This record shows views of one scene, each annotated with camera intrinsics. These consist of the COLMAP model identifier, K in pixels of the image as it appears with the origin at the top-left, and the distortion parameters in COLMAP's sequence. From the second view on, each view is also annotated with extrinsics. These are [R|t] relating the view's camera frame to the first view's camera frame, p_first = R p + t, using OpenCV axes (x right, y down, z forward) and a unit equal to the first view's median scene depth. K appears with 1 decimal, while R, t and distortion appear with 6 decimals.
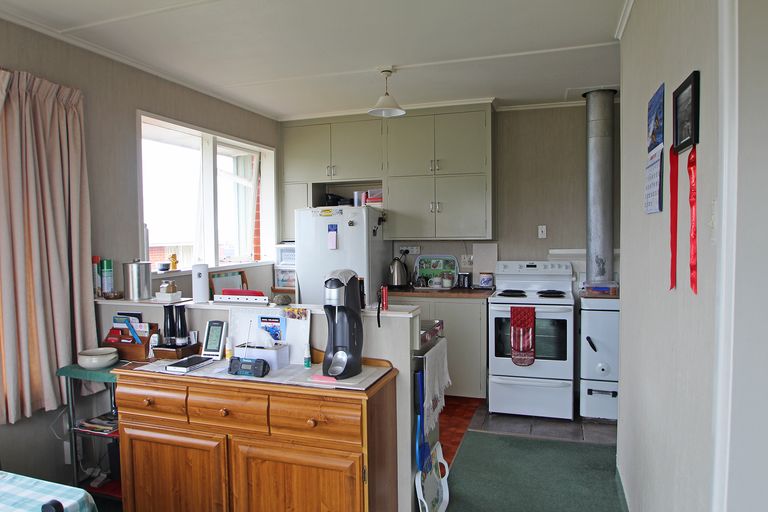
lens RADIAL K [[531.6, 0, 384.0], [0, 531.6, 256.0], [0, 0, 1]] dist [-0.006492, -0.001241]
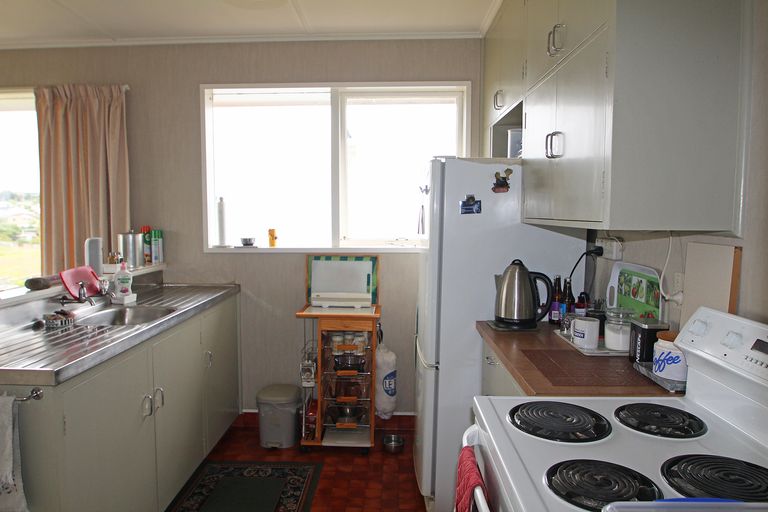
lens RADIAL K [[531.6, 0, 384.0], [0, 531.6, 256.0], [0, 0, 1]] dist [-0.006492, -0.001241]
pose [[0.261245, 0.089209, -0.961141, 0.578279], [-0.045860, 0.995743, 0.079956, -0.042246], [0.964182, 0.023189, 0.264224, 0.979769]]
